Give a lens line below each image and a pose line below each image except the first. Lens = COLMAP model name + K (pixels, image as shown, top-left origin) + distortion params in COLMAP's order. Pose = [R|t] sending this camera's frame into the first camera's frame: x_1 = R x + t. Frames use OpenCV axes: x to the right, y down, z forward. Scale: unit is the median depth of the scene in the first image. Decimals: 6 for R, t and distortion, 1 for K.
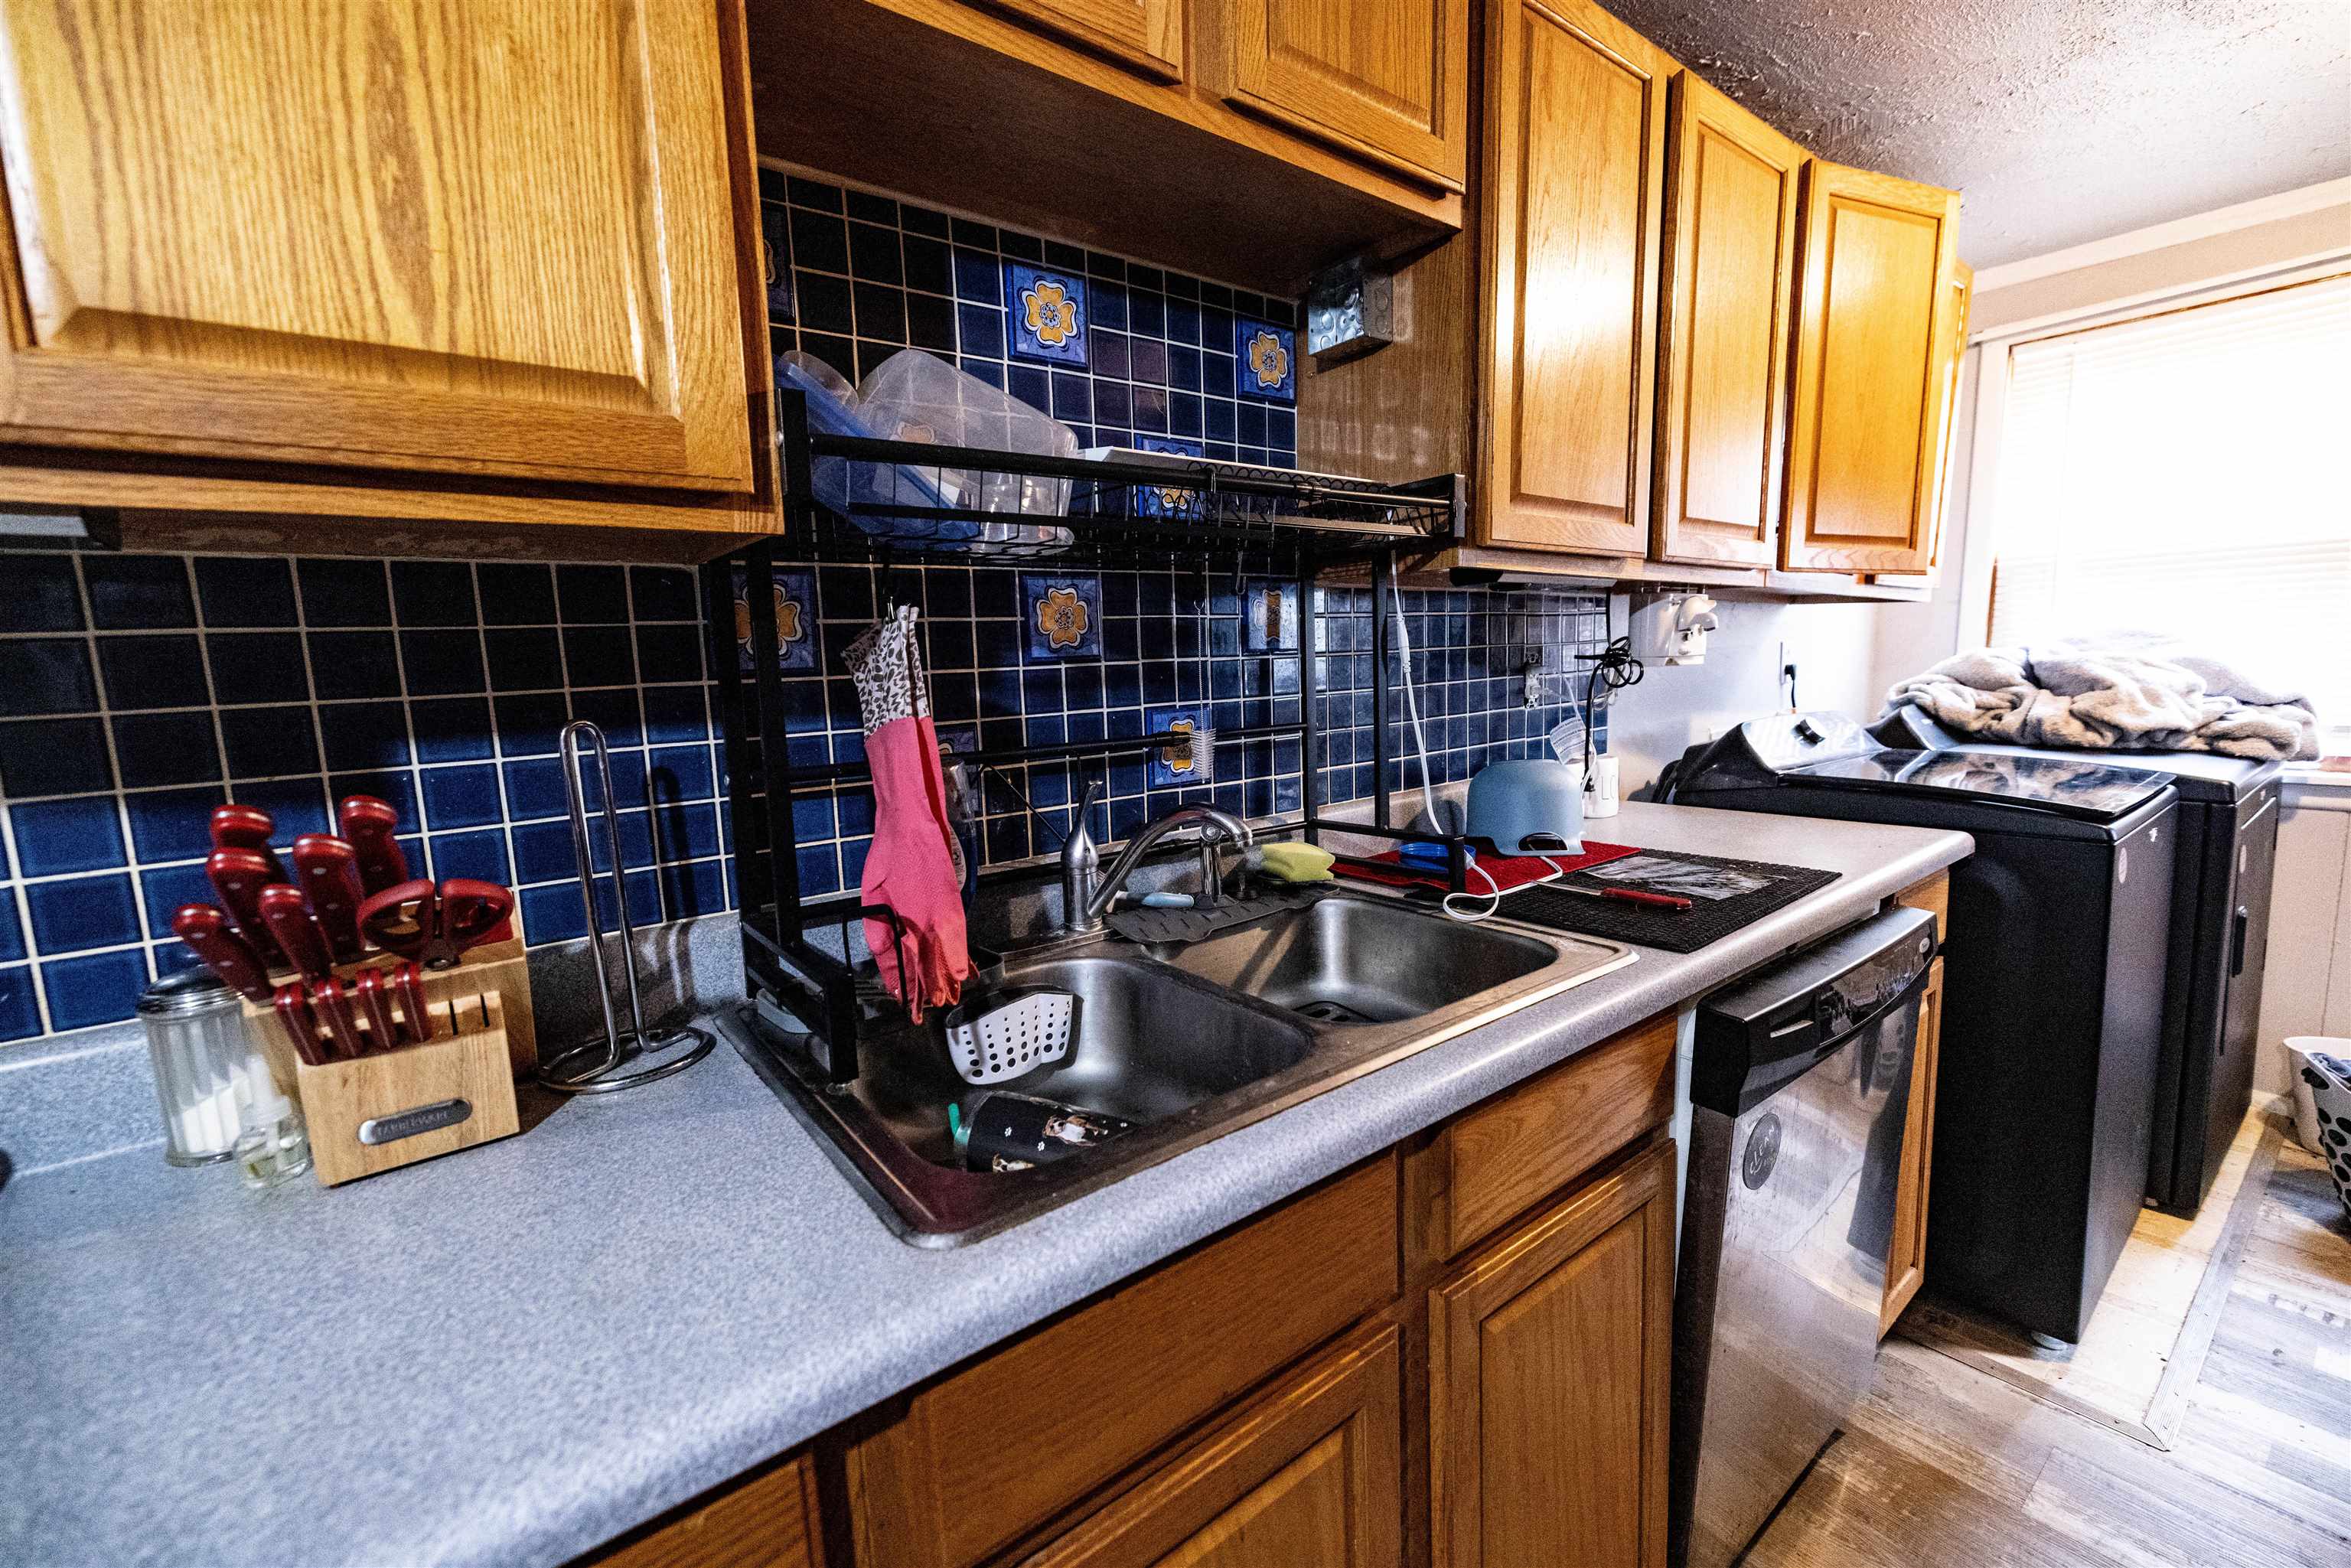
lens RADIAL K [[985.9, 0, 1175.9], [0, 985.9, 780.1], [0, 0, 1]] dist [0.000695, -0.000238]
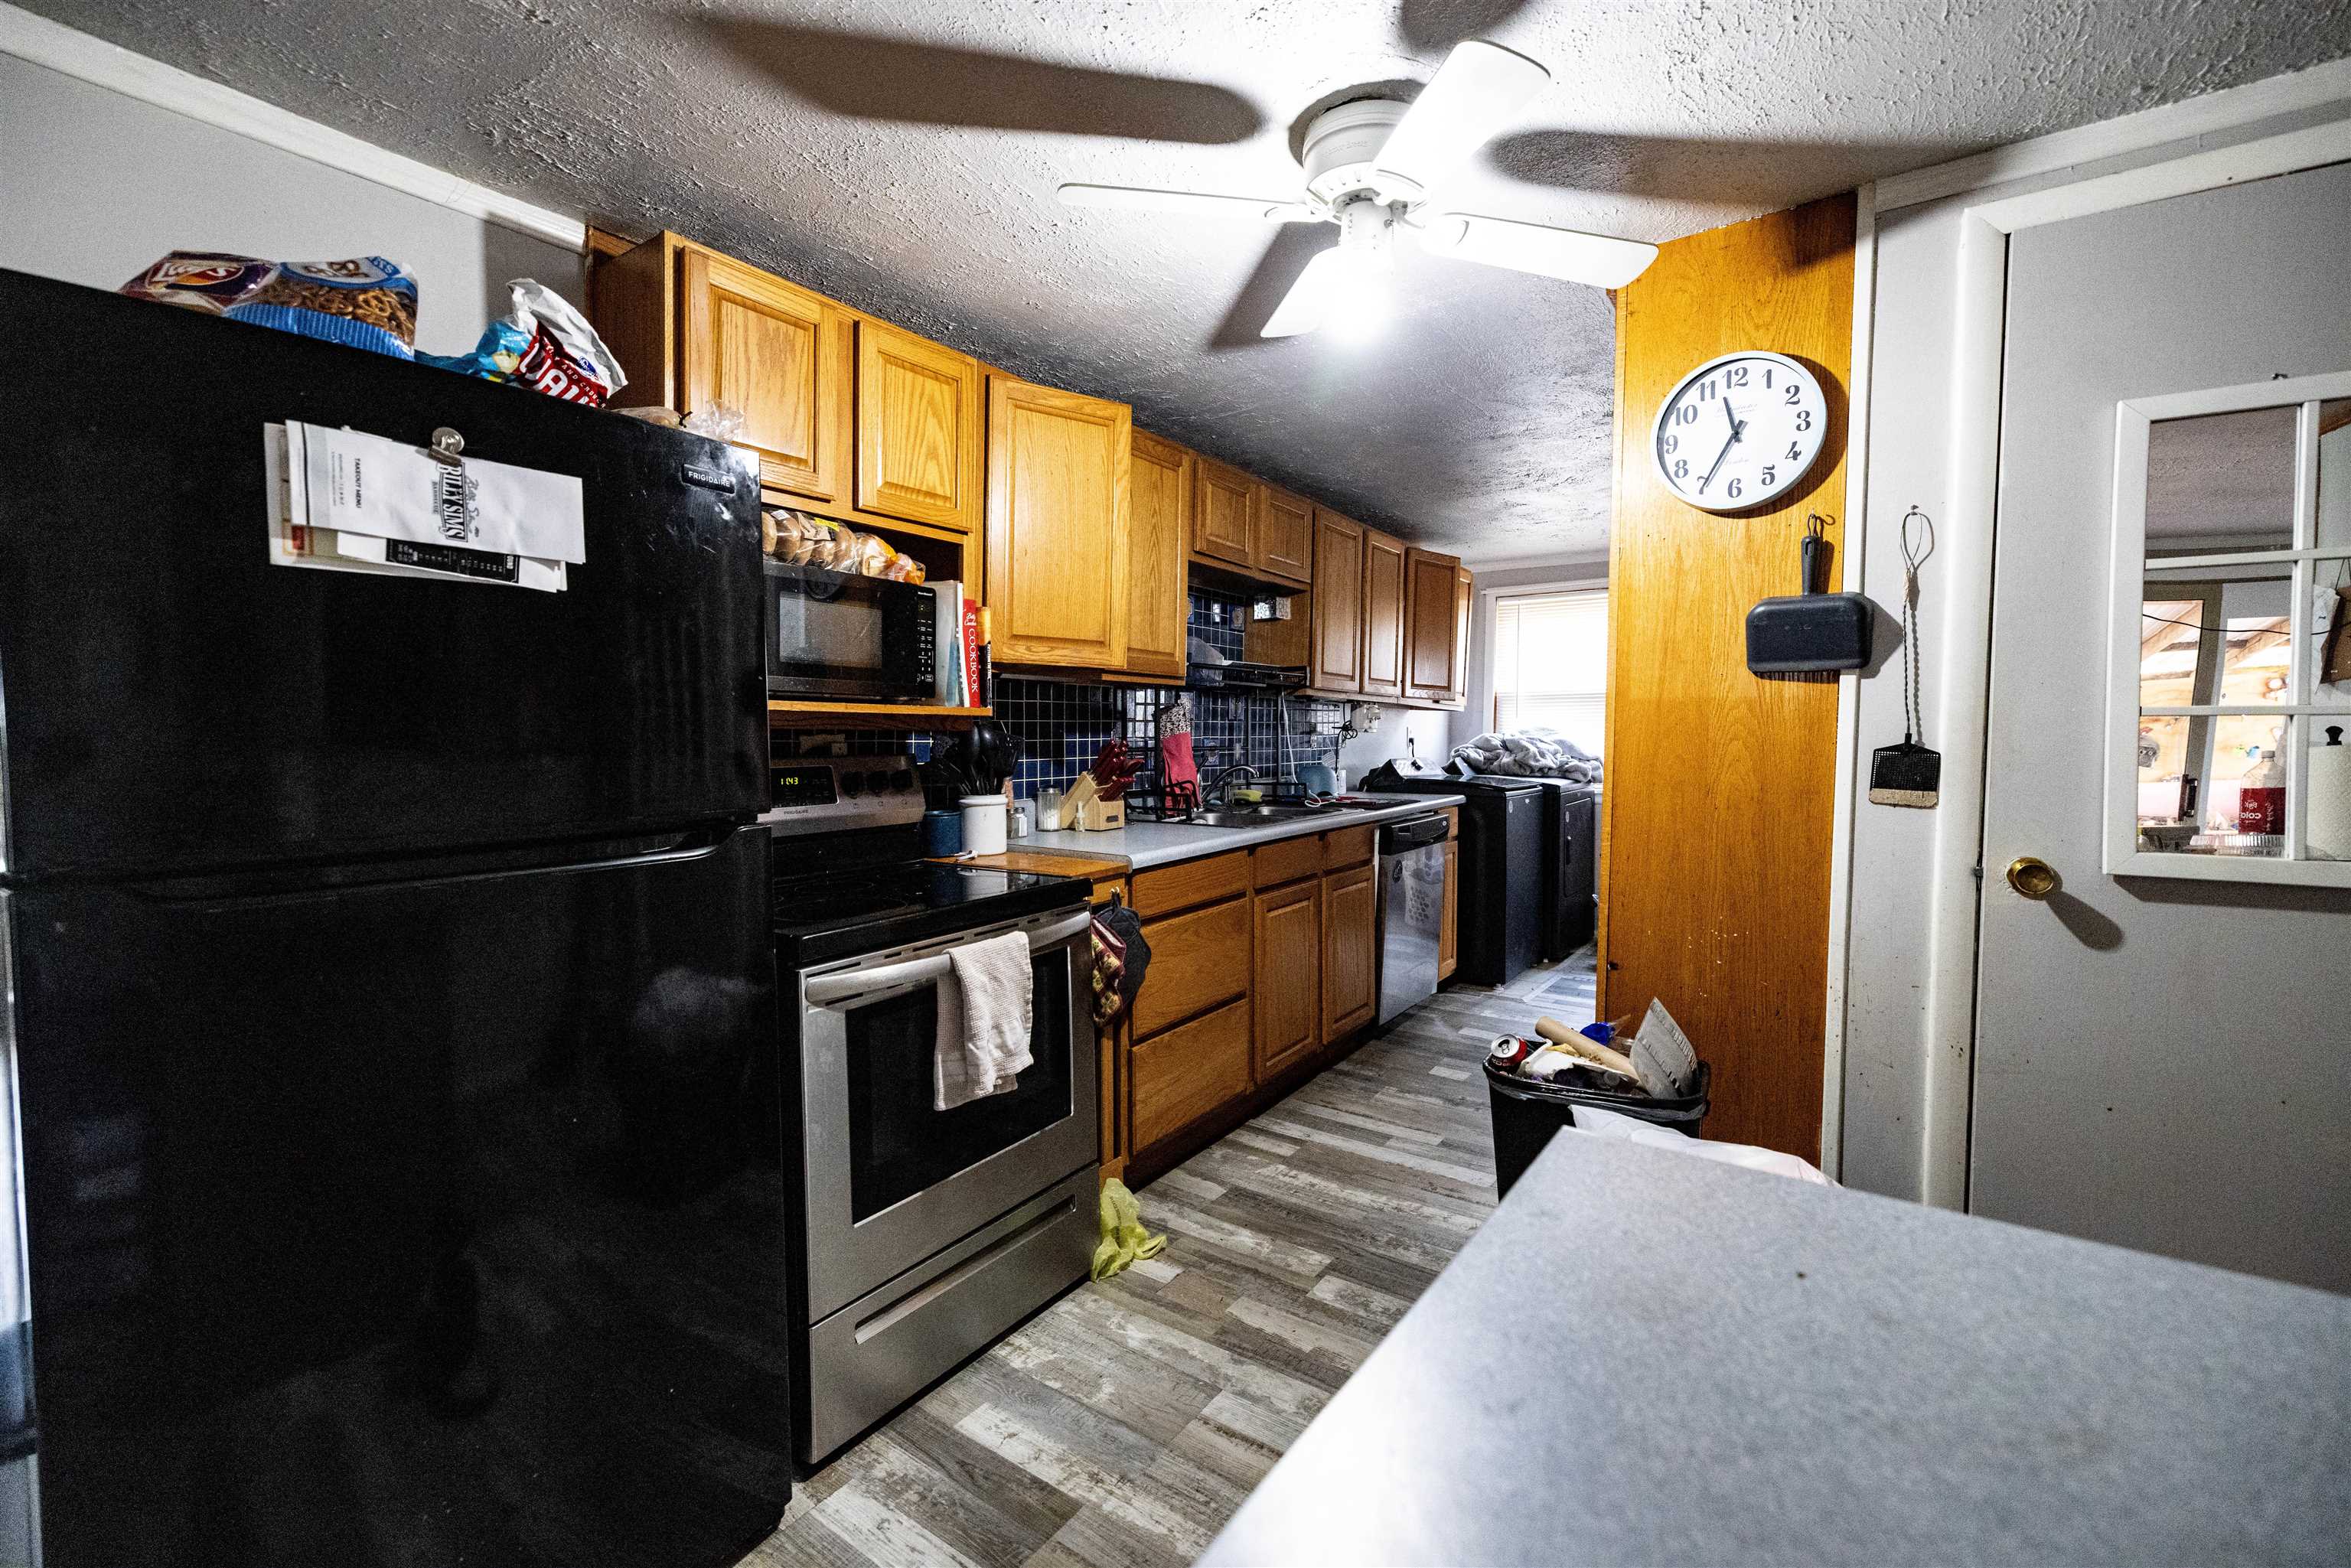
lens RADIAL K [[985.9, 0, 1172.9], [0, 985.9, 777.0], [0, 0, 1]] dist [0.000695, -0.000238]
pose [[0.955873, 0.021251, 0.293010, -0.908426], [0.004428, 0.996225, -0.086697, 0.274934], [-0.293746, 0.084168, 0.952171, -1.608705]]
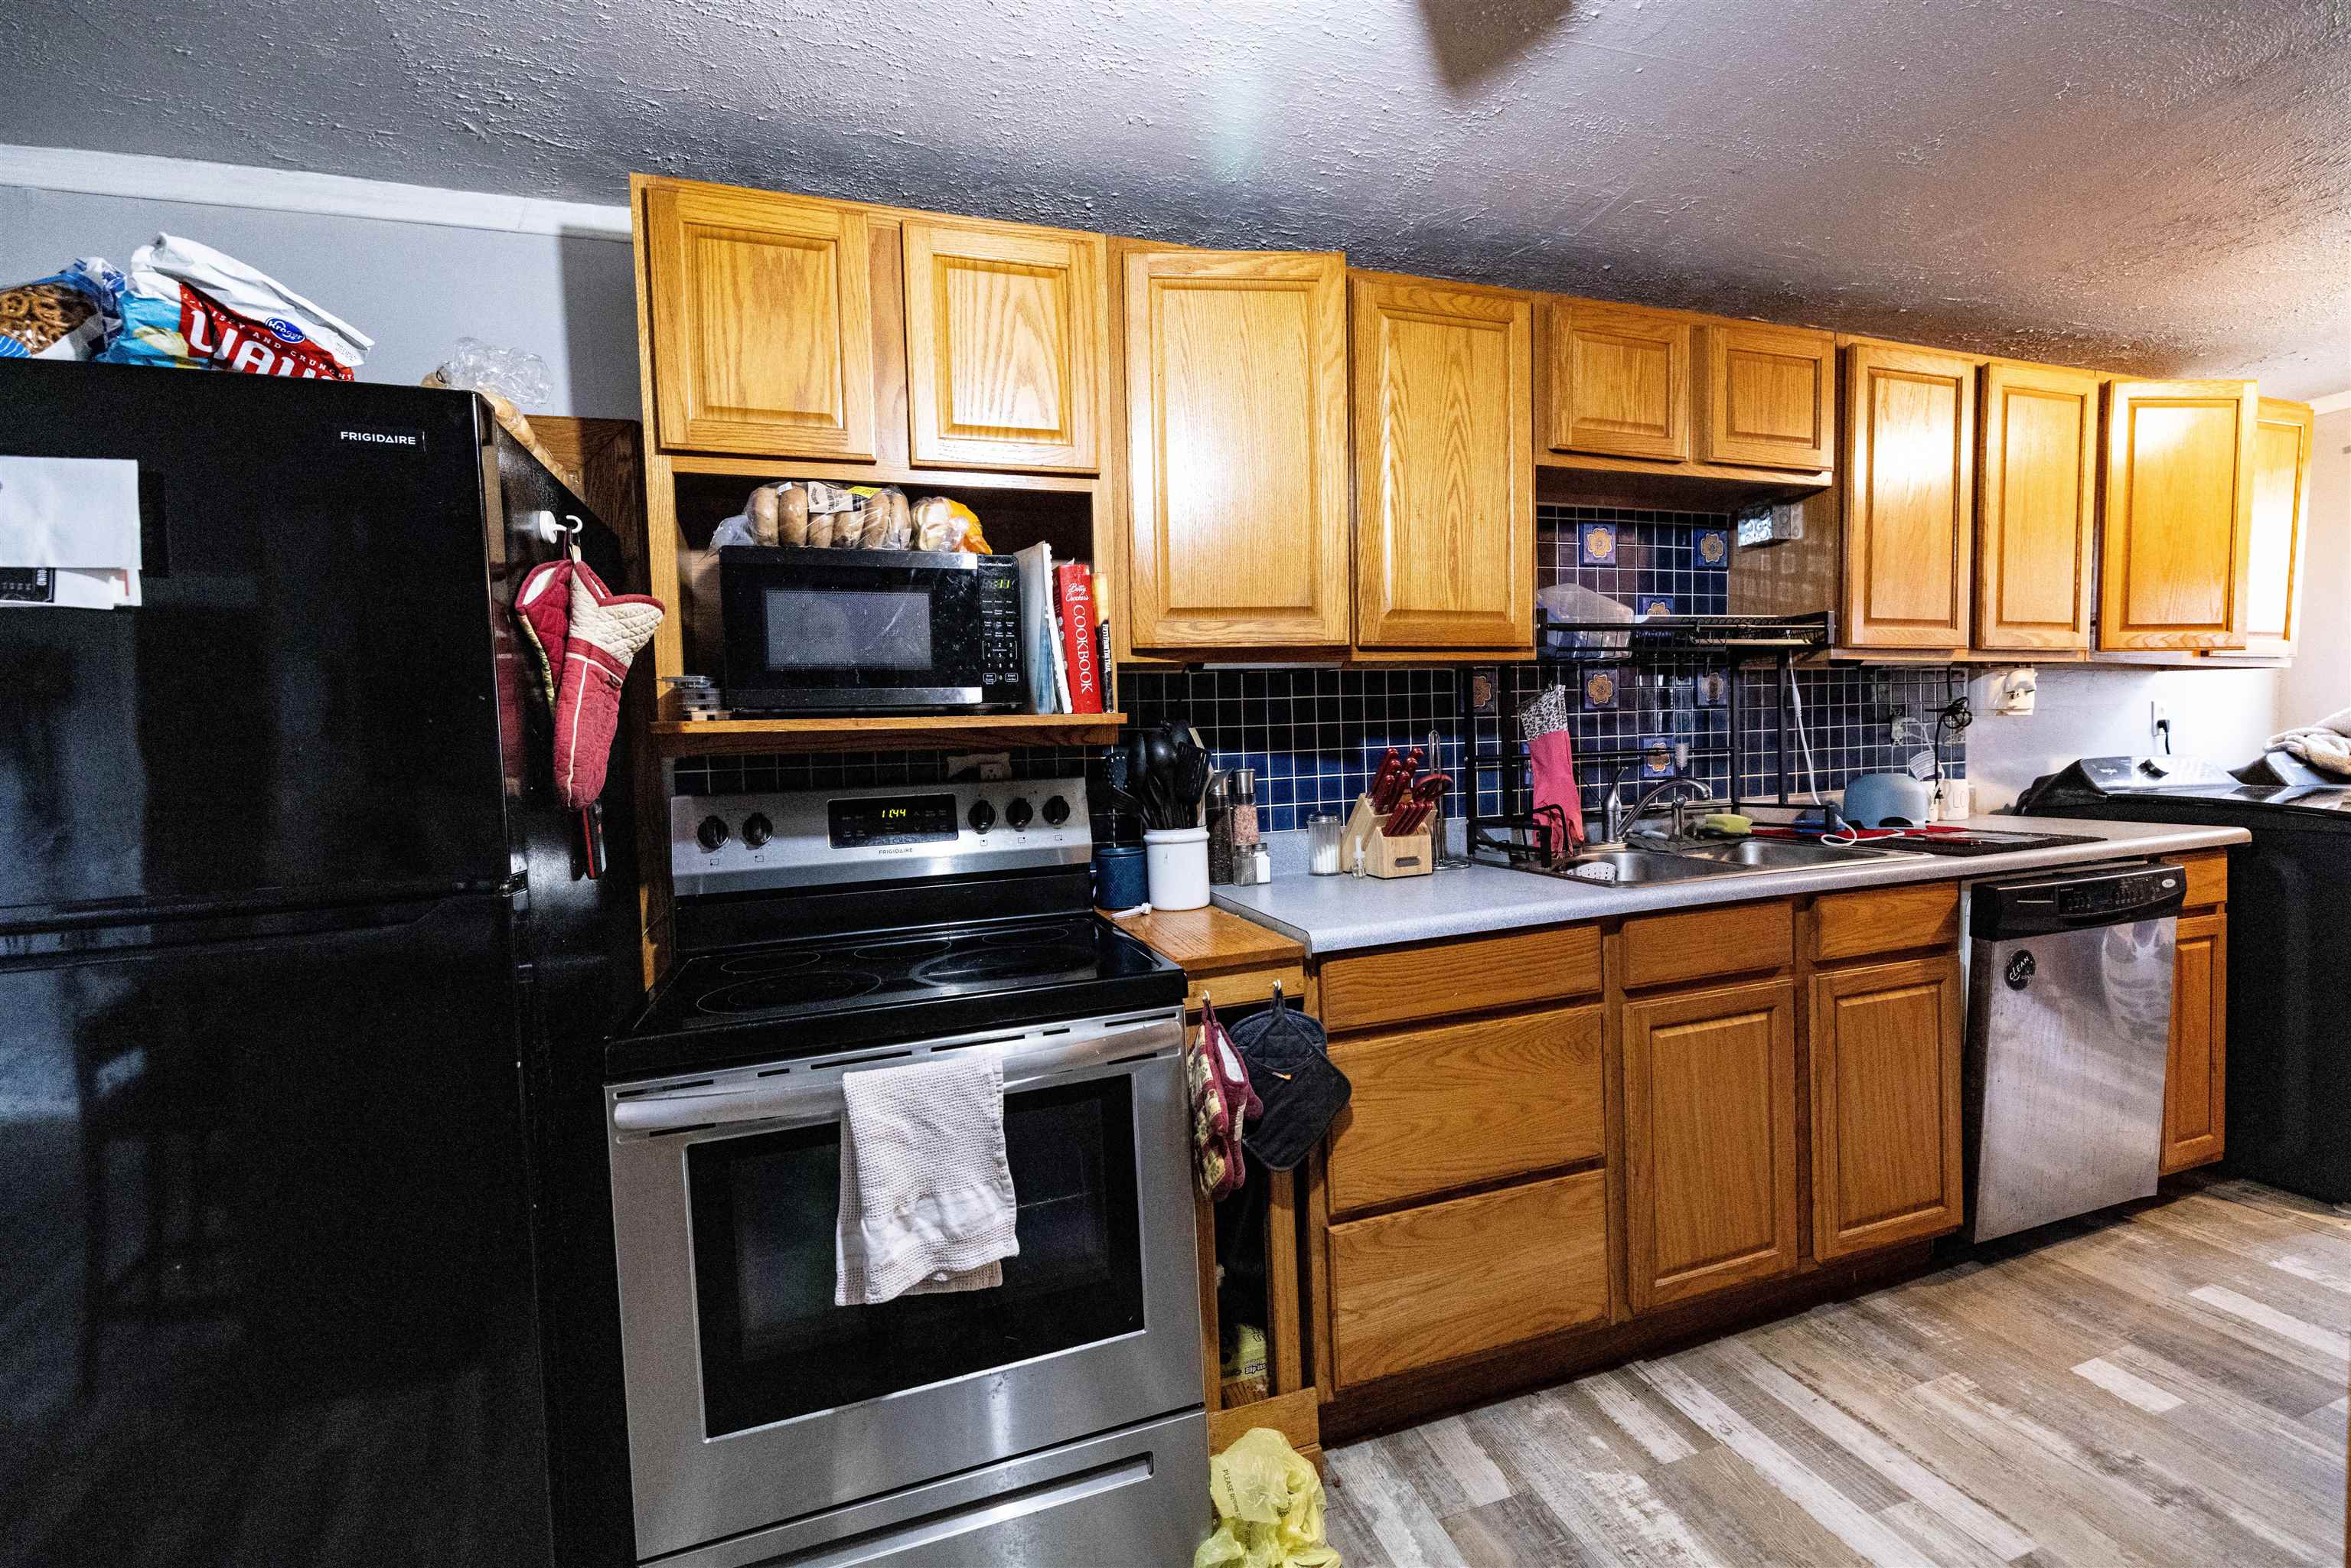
lens RADIAL K [[985.9, 0, 1176.4], [0, 985.9, 782.3], [0, 0, 1]] dist [0.000695, -0.000238]
pose [[0.943049, 0.017501, -0.332192, -0.230215], [-0.041745, 0.996947, -0.065986, 0.170686], [0.330023, 0.076095, 0.940901, -1.025966]]
